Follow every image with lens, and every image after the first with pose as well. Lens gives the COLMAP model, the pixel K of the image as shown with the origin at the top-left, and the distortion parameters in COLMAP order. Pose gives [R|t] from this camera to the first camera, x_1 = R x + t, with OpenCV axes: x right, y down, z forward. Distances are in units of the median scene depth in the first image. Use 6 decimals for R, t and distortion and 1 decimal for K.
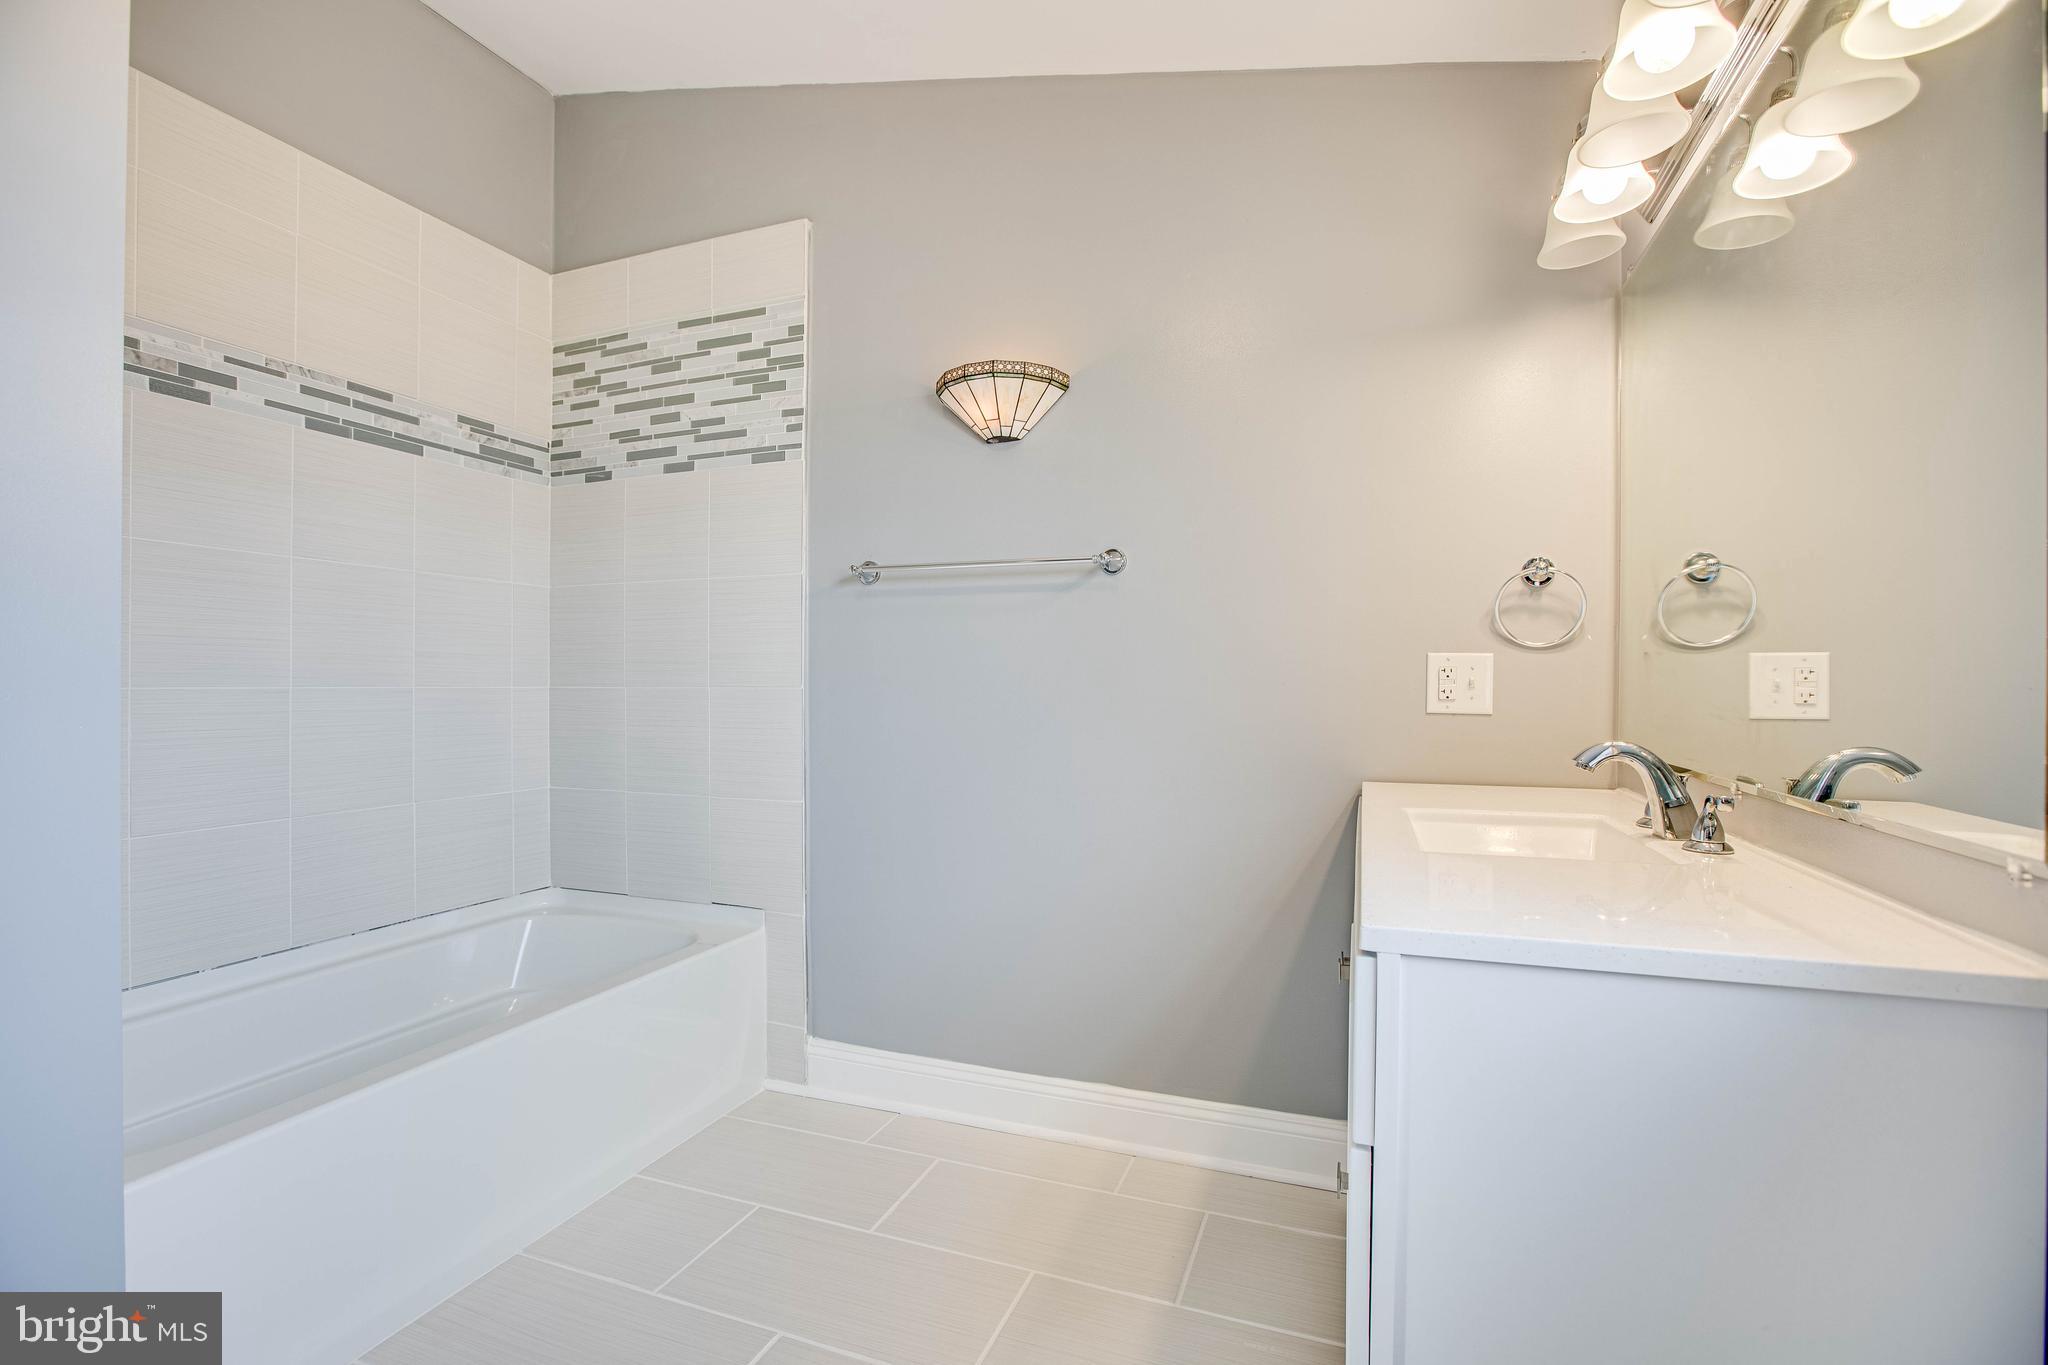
lens RADIAL K [[936.7, 0, 1027.7], [0, 936.7, 684.7], [0, 0, 1]] dist [-0.022843, 0.002128]
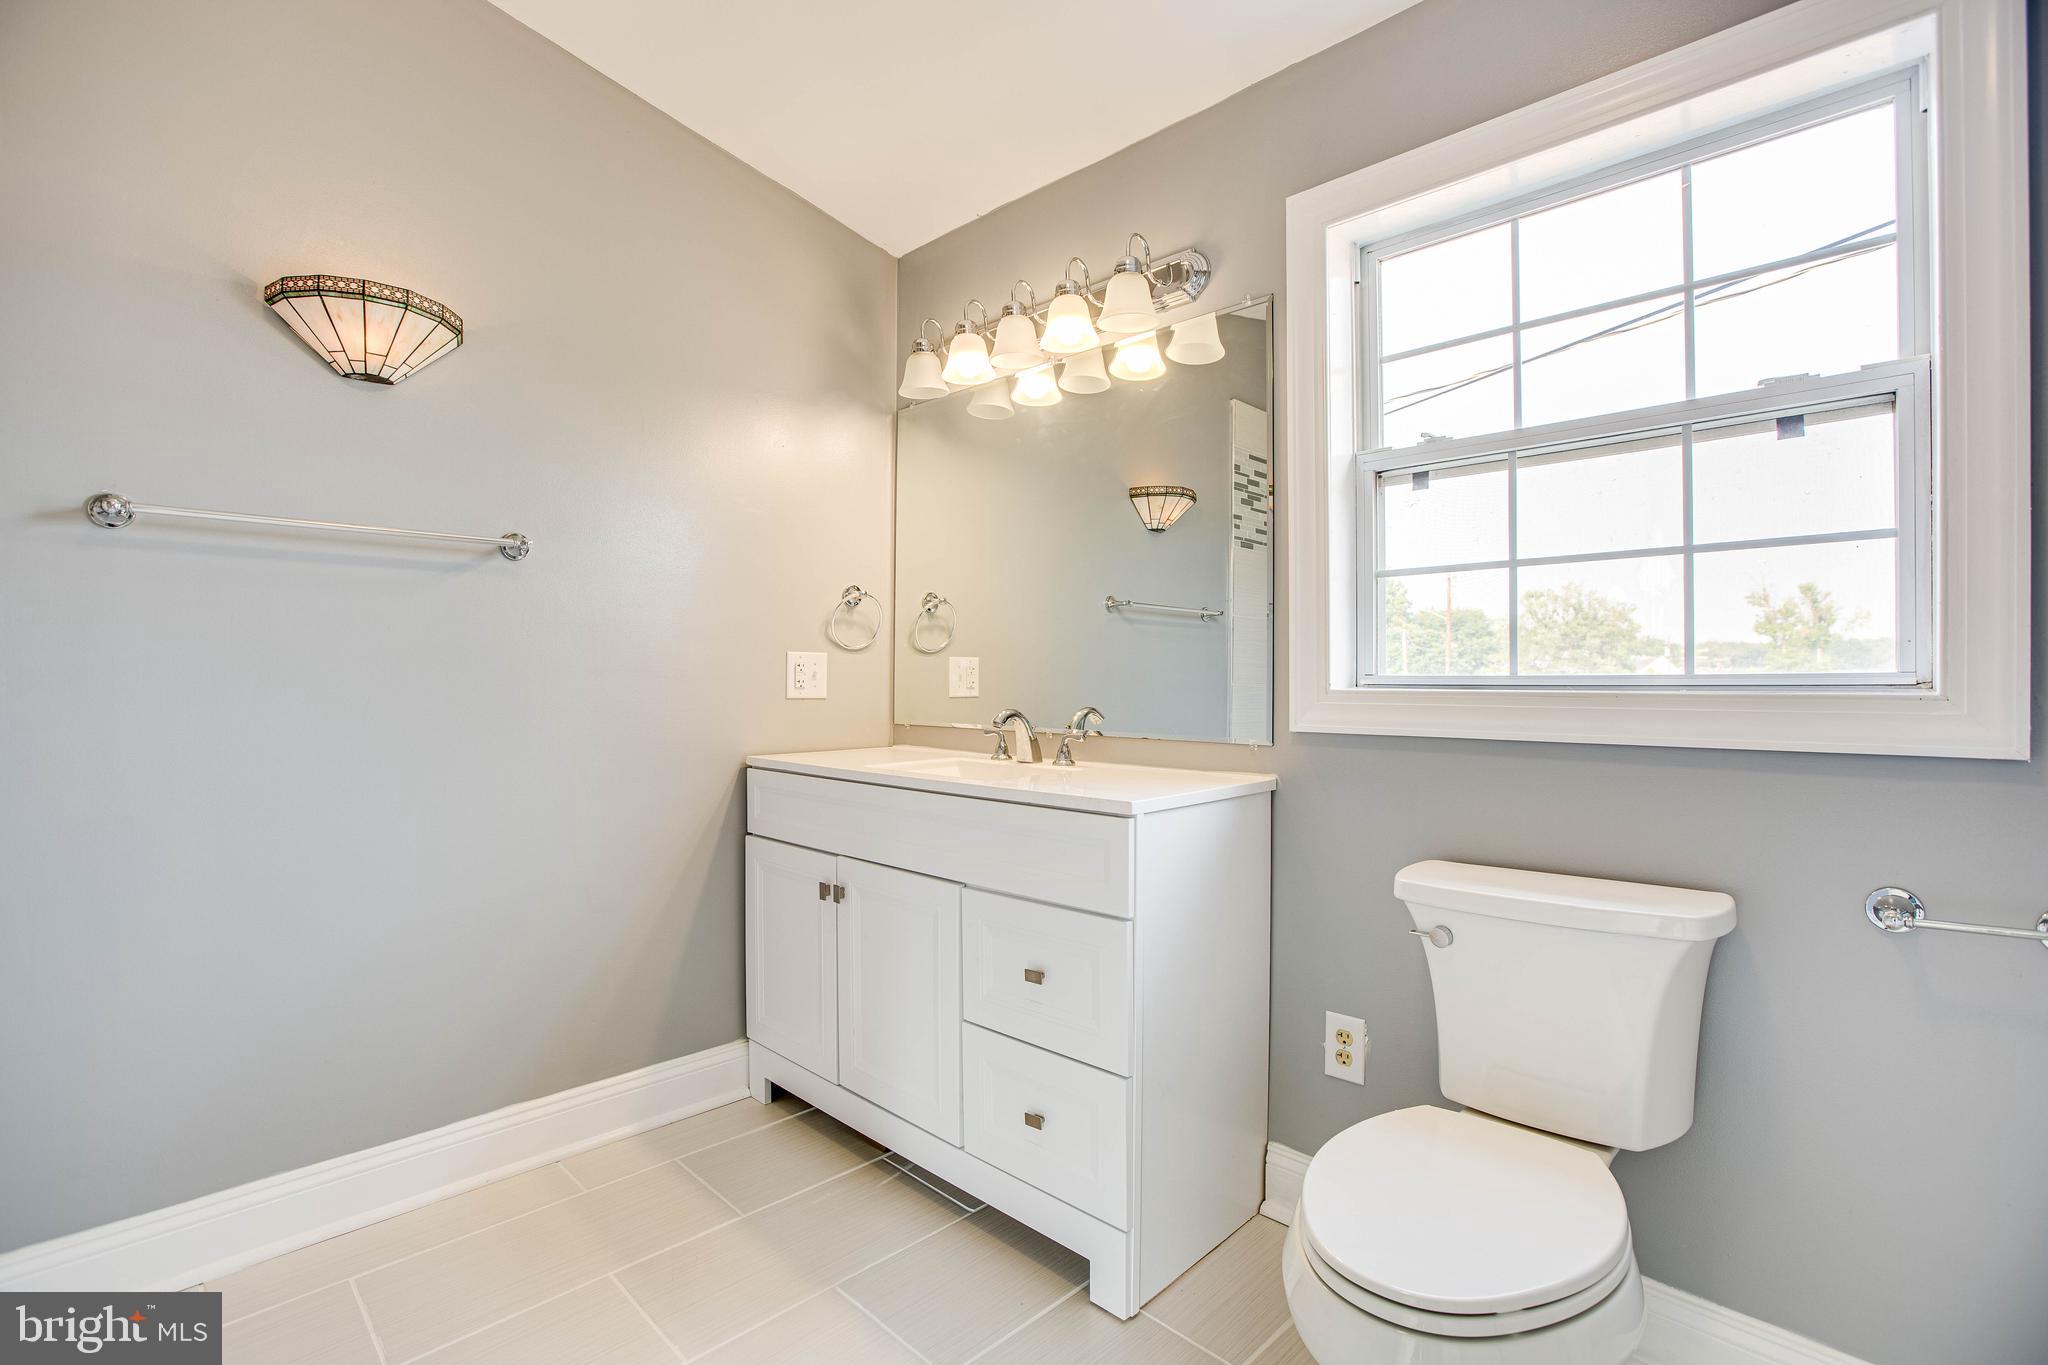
lens RADIAL K [[936.7, 0, 1022.5], [0, 936.7, 683.5], [0, 0, 1]] dist [-0.022843, 0.002128]
pose [[0.421330, -0.005433, 0.906891, -0.606480], [0.007930, 0.999966, 0.002306, 0.009388], [-0.906873, 0.006220, 0.421358, 0.163435]]
